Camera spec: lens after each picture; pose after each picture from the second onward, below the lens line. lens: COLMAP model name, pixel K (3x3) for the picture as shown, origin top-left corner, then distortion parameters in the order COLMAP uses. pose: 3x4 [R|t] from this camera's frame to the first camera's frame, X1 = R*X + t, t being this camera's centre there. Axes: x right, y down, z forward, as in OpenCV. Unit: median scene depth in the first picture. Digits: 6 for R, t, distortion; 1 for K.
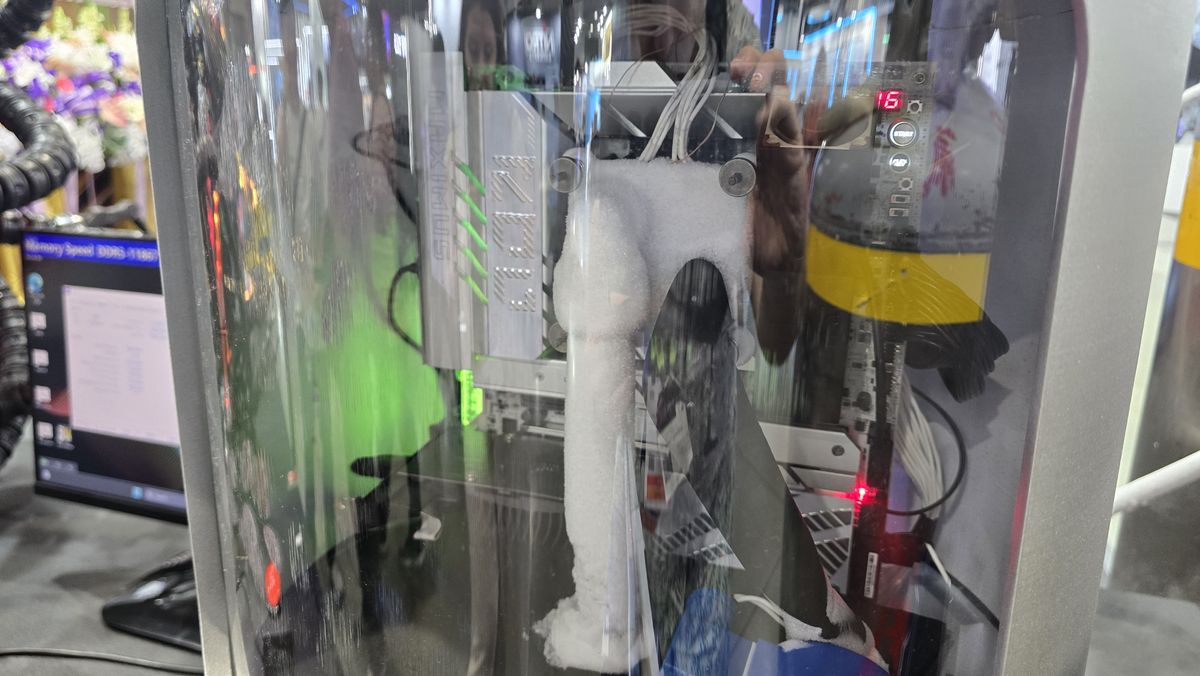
lens RADIAL K [[843.4, 0, 600.3], [0, 843.4, 333.3], [0, 0, 1]] dist [0.008931, -0.027342]
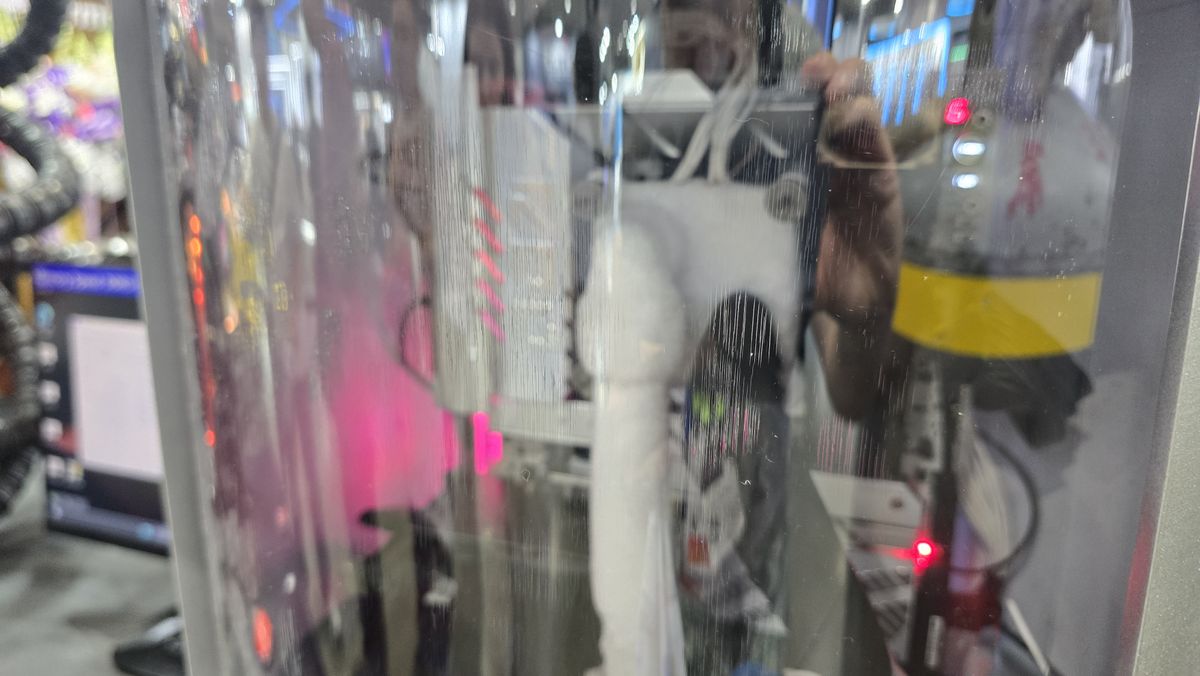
lens RADIAL K [[843.4, 0, 598.5], [0, 843.4, 344.1], [0, 0, 1]] dist [0.008931, -0.027342]
pose [[0.999640, -0.009935, -0.024935, -0.010162], [0.009666, 0.999894, -0.010891, -0.022847], [0.025041, 0.010646, 0.999630, 0.098241]]
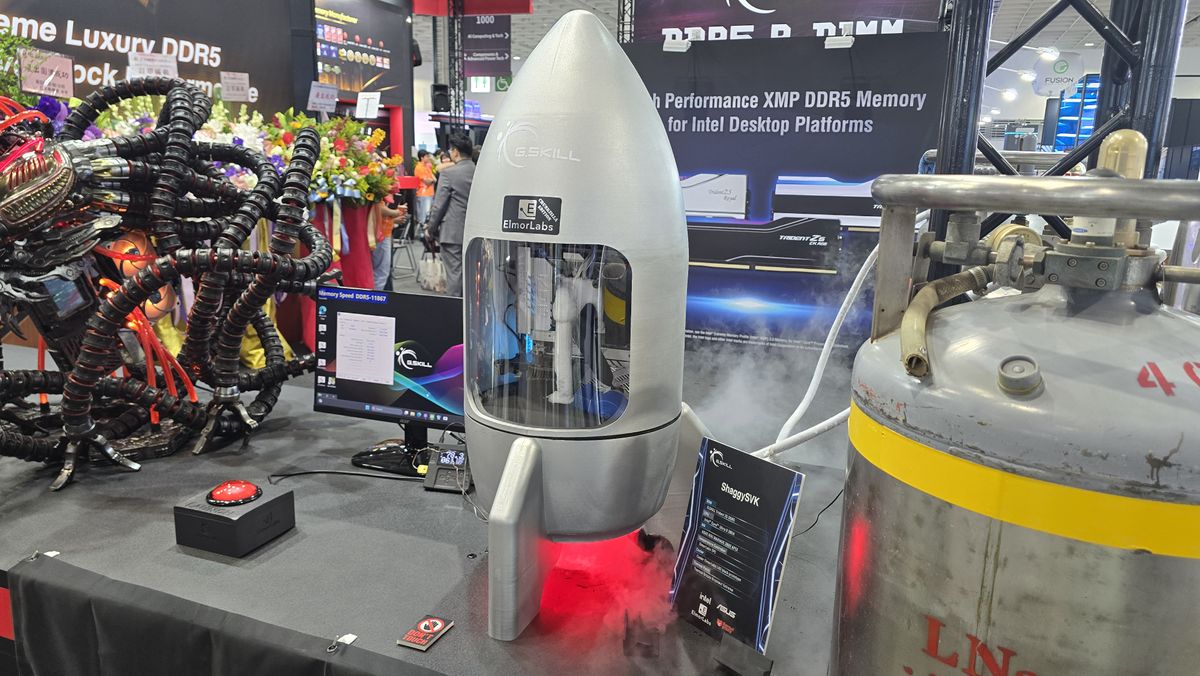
lens RADIAL K [[776.3, 0, 602.2], [0, 776.3, 344.6], [0, 0, 1]] dist [0.011741, 0.000475]
pose [[0.999607, 0.015373, -0.023422, 0.242424], [-0.016202, 0.999233, -0.035653, 0.214426], [0.022856, 0.036018, 0.999090, -2.399499]]
